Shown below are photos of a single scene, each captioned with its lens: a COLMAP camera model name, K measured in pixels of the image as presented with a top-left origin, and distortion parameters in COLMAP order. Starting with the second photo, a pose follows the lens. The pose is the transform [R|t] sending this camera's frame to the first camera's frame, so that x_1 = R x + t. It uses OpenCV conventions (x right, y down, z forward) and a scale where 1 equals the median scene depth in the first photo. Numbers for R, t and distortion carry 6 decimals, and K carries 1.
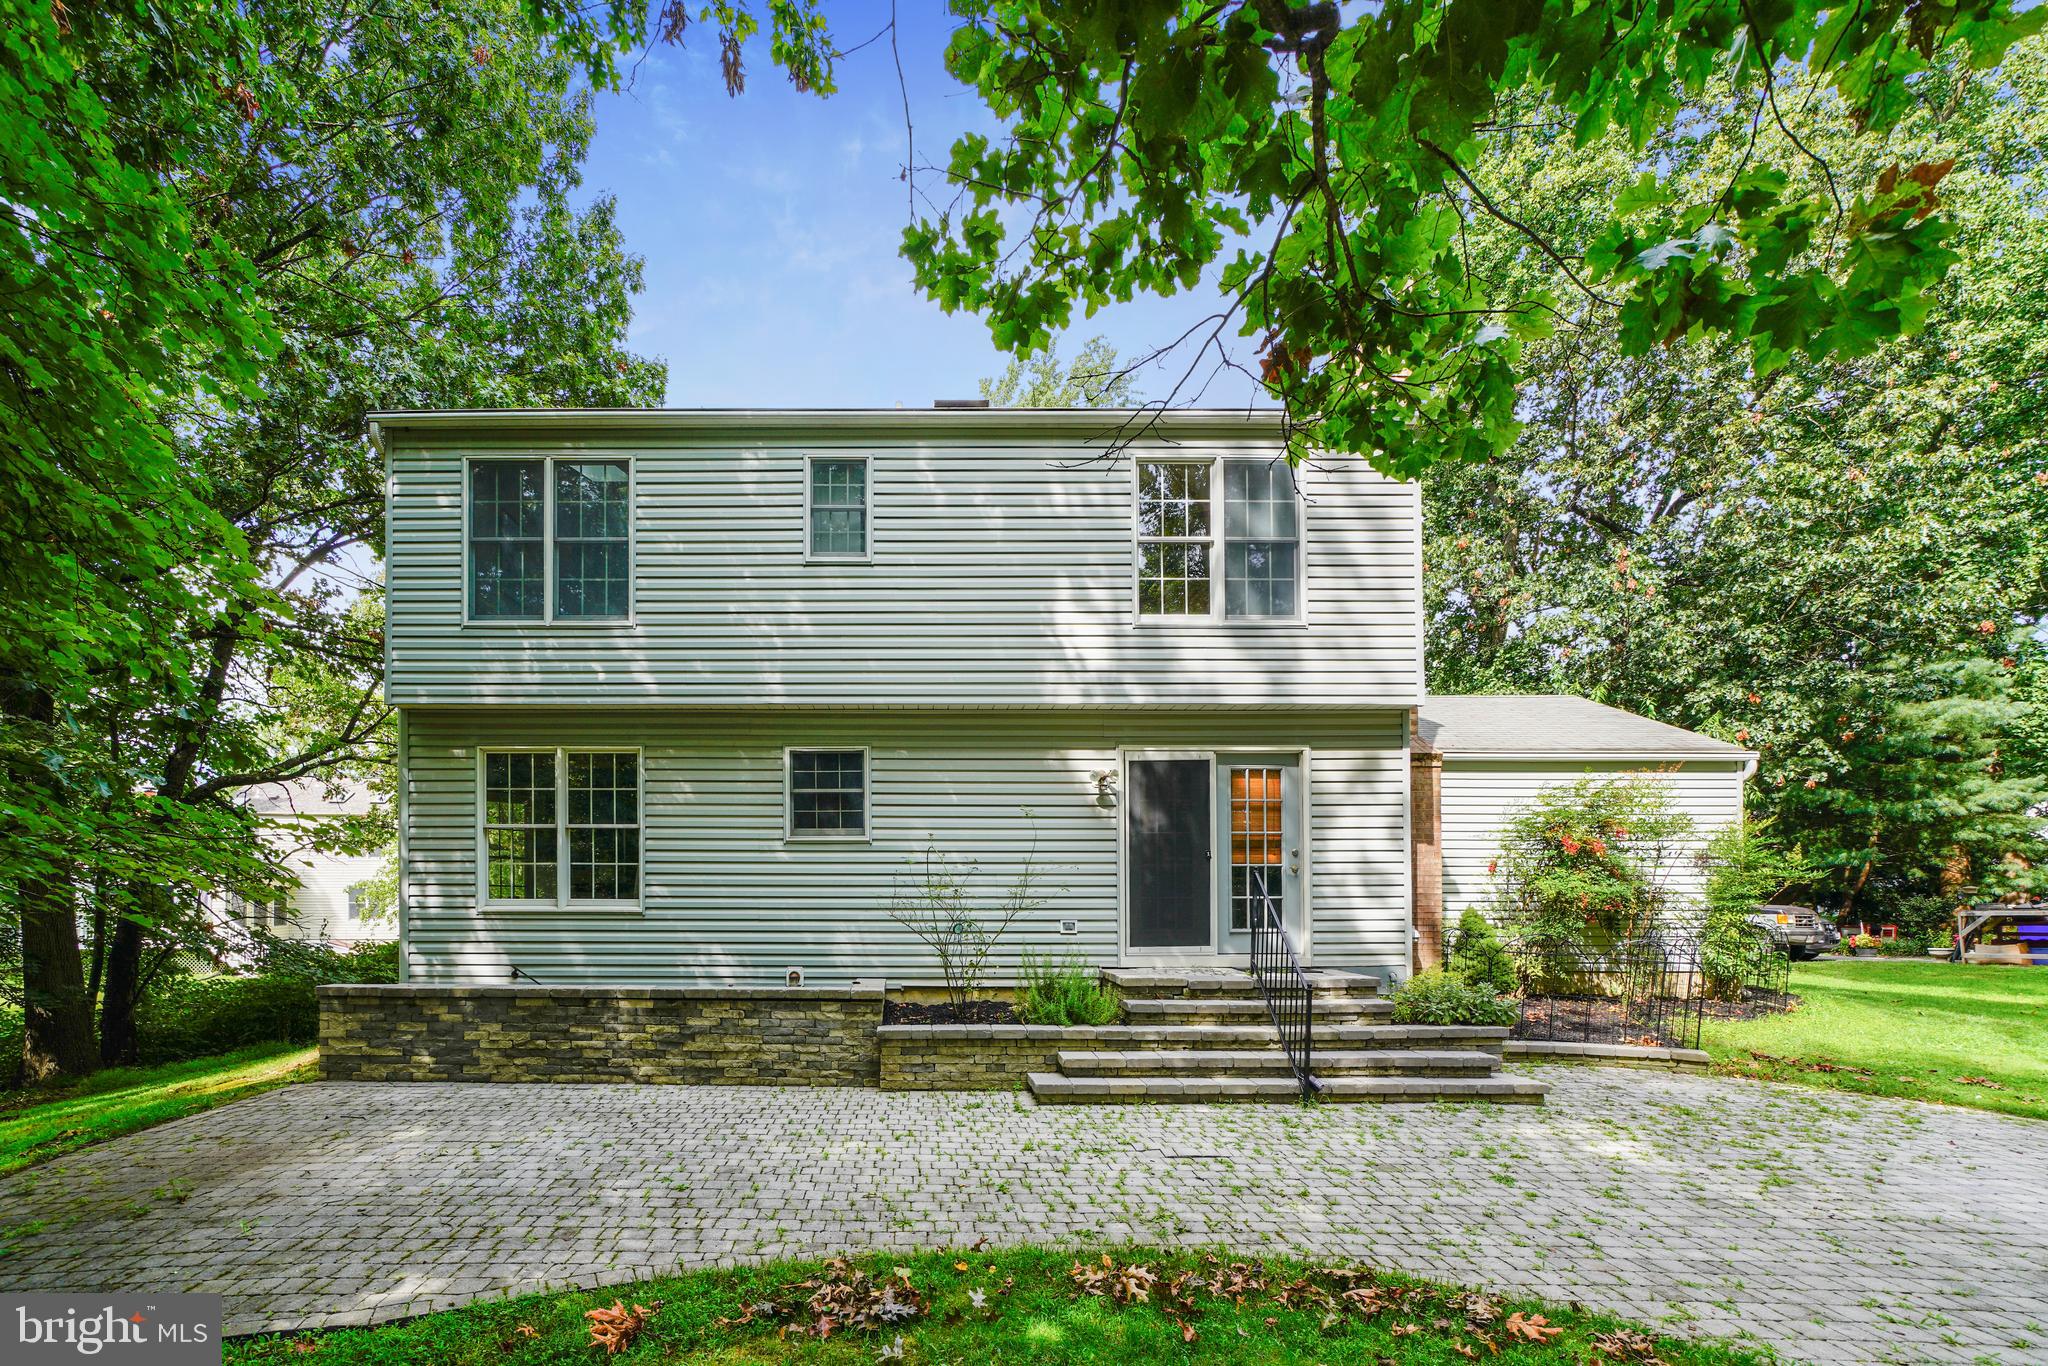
lens RADIAL K [[955.1, 0, 978.8], [0, 955.1, 870.6], [0, 0, 1]] dist [-0.032490, 0.028993]
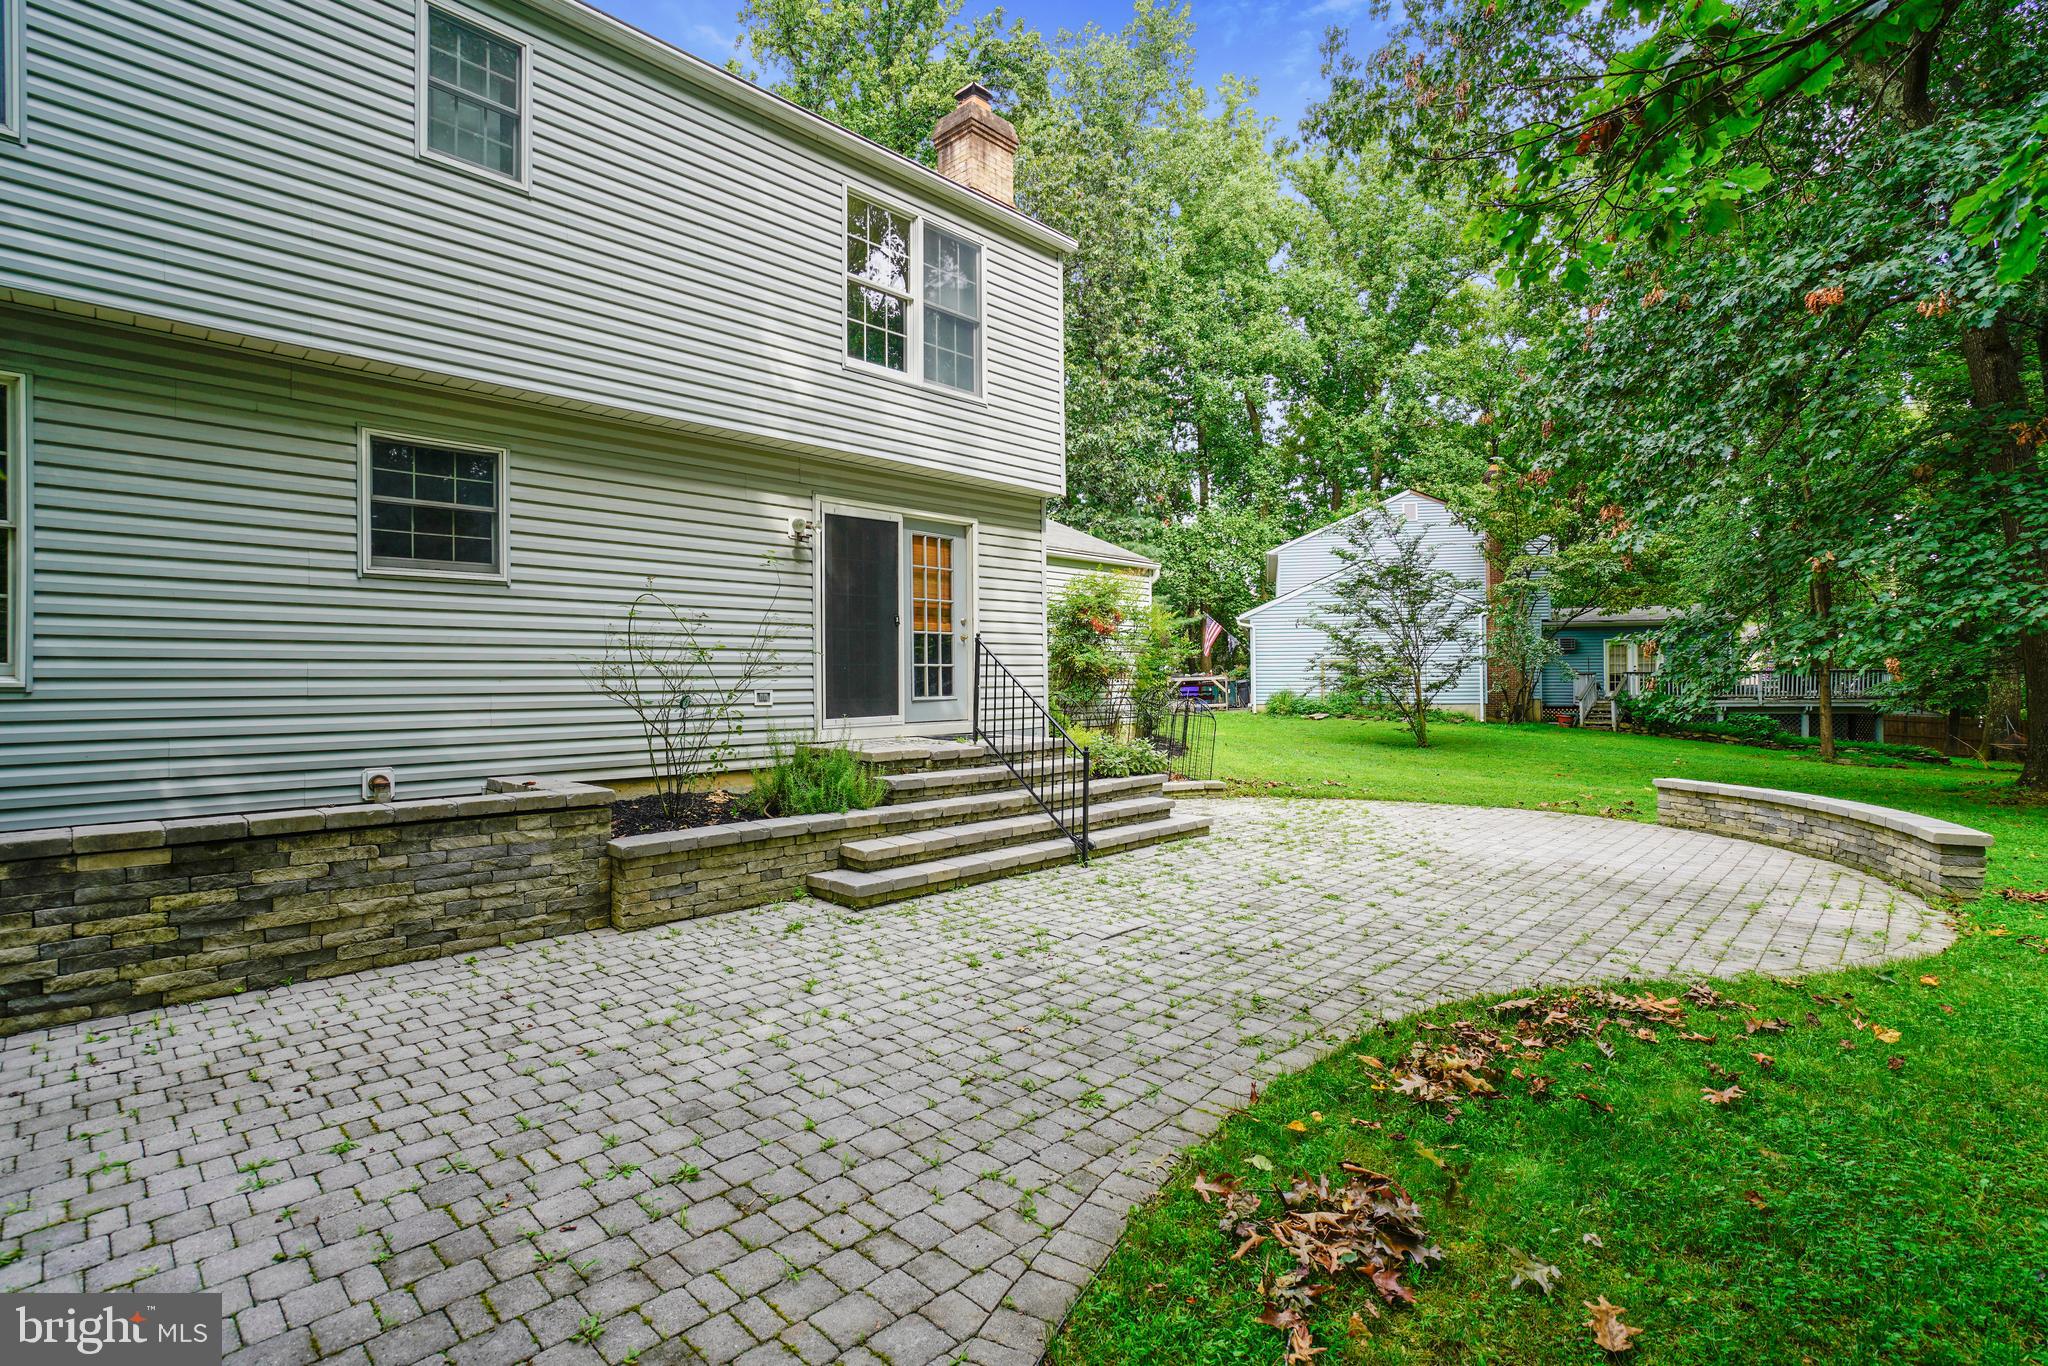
lens RADIAL K [[881.3, 0, 1051.1], [0, 881.3, 646.4], [0, 0, 1]] dist [-0.048518, 0.021701]
pose [[0.719302, 0.018799, 0.694444, -0.270987], [-0.018720, 0.999795, -0.007675, 0.013746], [-0.694446, -0.007479, 0.719506, 0.258202]]
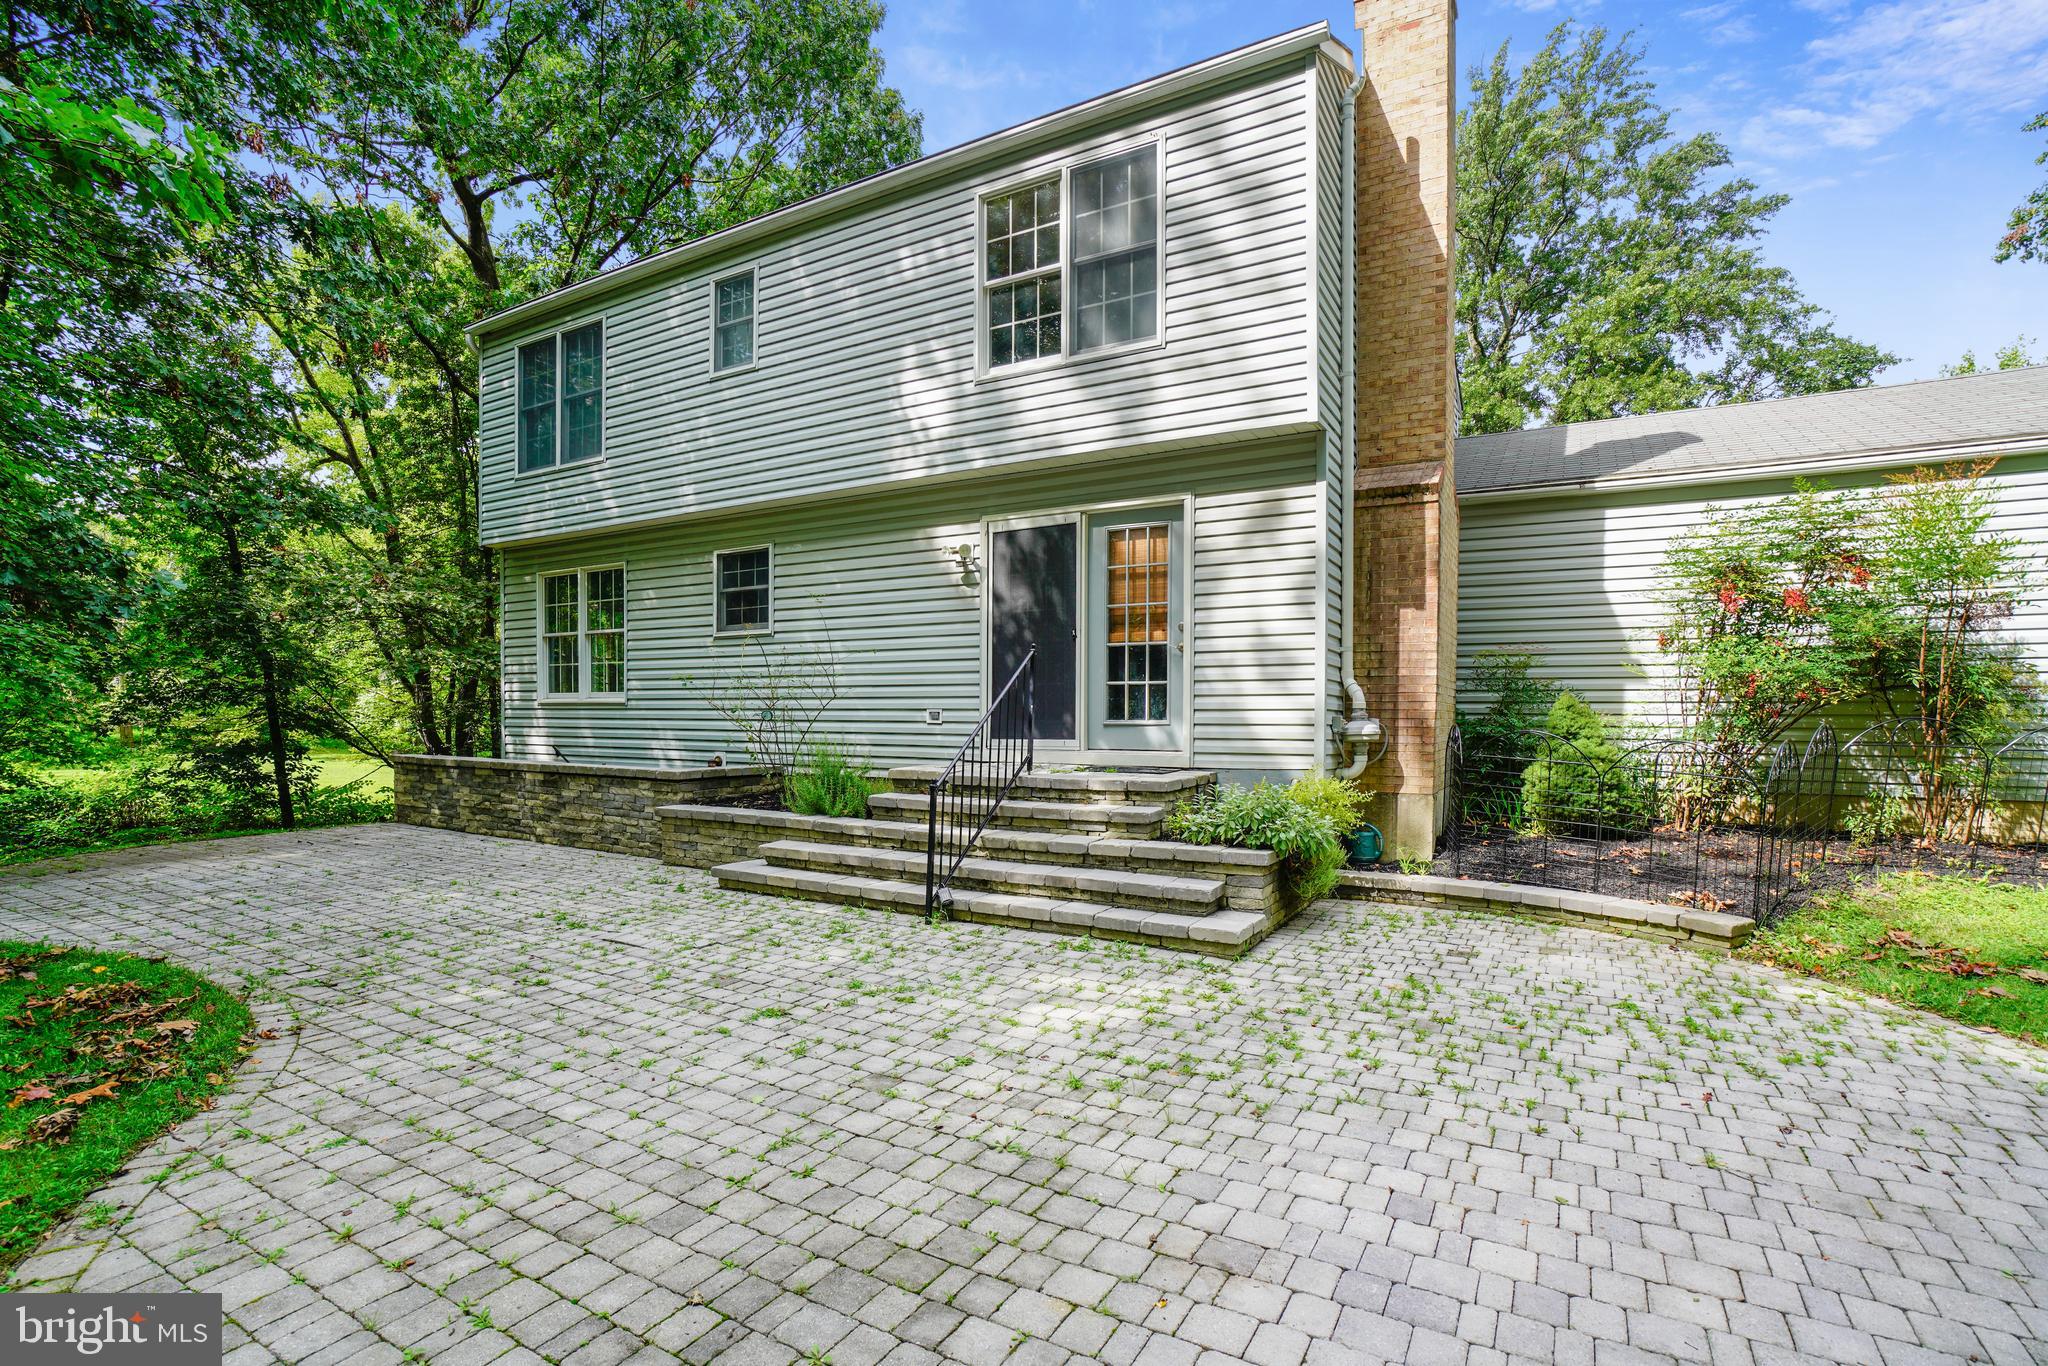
lens RADIAL K [[953.3, 0, 1014.9], [0, 953.3, 702.0], [0, 0, 1]] dist [-0.059770, 0.028902]
pose [[0.860425, -0.004993, -0.509553, 0.648602], [0.017431, 0.999655, 0.019638, 0.027918], [0.509279, -0.025779, 0.860215, 0.239386]]
